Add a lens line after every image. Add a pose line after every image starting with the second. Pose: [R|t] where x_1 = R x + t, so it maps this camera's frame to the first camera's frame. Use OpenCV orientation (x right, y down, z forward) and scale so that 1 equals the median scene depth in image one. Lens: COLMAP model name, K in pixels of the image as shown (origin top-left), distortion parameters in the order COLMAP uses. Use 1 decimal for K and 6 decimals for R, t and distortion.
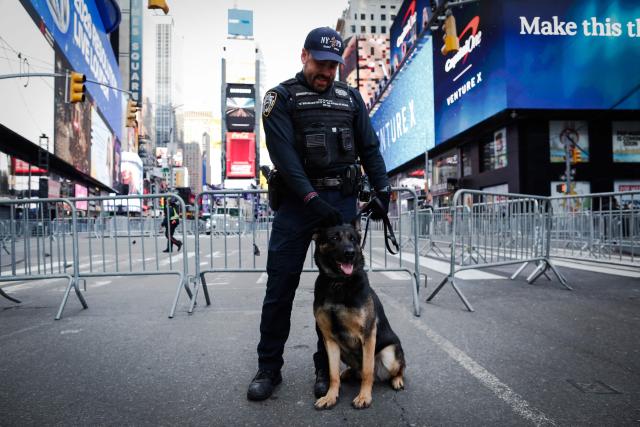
lens RADIAL K [[426.8, 0, 320.0], [0, 426.8, 213.5], [0, 0, 1]] dist [-0.000385, -0.000427]
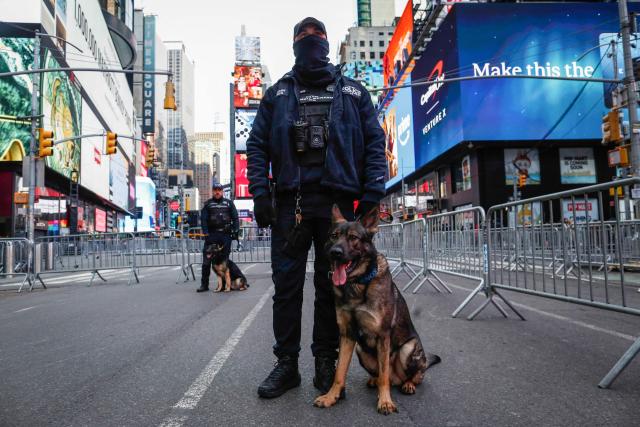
lens RADIAL K [[426.8, 0, 320.0], [0, 426.8, 213.5], [0, 0, 1]] dist [-0.000385, -0.000427]
pose [[0.999561, -0.017493, -0.023911, 0.051539], [0.016505, 0.999027, -0.040900, -0.002590], [0.024603, 0.040487, 0.998877, -0.137546]]
